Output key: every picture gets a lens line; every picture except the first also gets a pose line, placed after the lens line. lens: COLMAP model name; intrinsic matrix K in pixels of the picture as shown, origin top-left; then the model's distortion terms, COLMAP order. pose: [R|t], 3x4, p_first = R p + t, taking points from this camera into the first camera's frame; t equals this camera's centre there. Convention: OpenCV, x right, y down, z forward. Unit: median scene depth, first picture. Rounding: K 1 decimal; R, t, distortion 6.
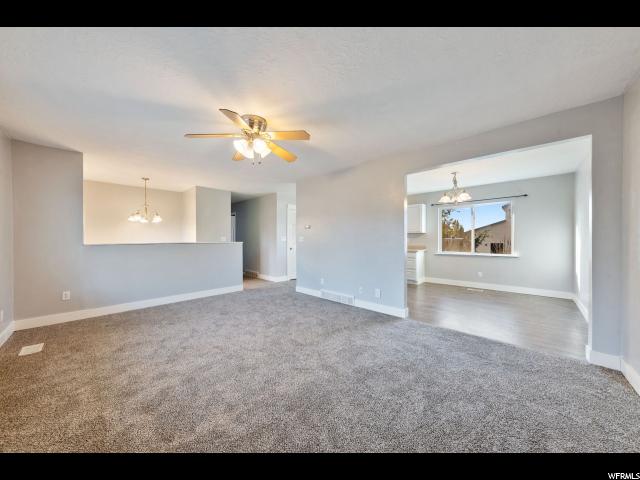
lens RADIAL K [[223.0, 0, 320.1], [0, 223.0, 240.3], [0, 0, 1]] dist [0.003347, 0.000138]
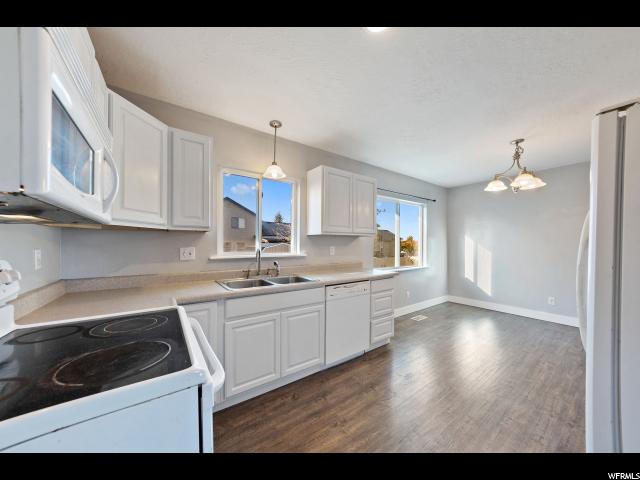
lens RADIAL K [[223.0, 0, 318.0], [0, 223.0, 244.0], [0, 0, 1]] dist [0.003347, 0.000138]
pose [[0.189051, 0.005731, 0.981951, -0.061995], [-0.000504, 0.999983, -0.005739, -0.013317], [-0.981967, 0.000590, 0.189050, 1.038641]]
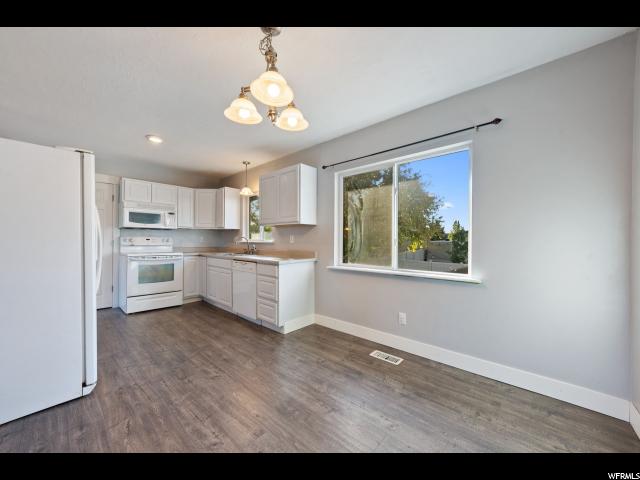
lens RADIAL K [[238.9, 0, 322.9], [0, 238.9, 240.0], [0, 0, 1]] dist [-0.000817, -0.000052]
pose [[0.999209, 0.011843, 0.037956, 0.490635], [-0.011755, 0.999928, -0.002543, 0.000959], [-0.037983, 0.002095, 0.999276, 0.488968]]
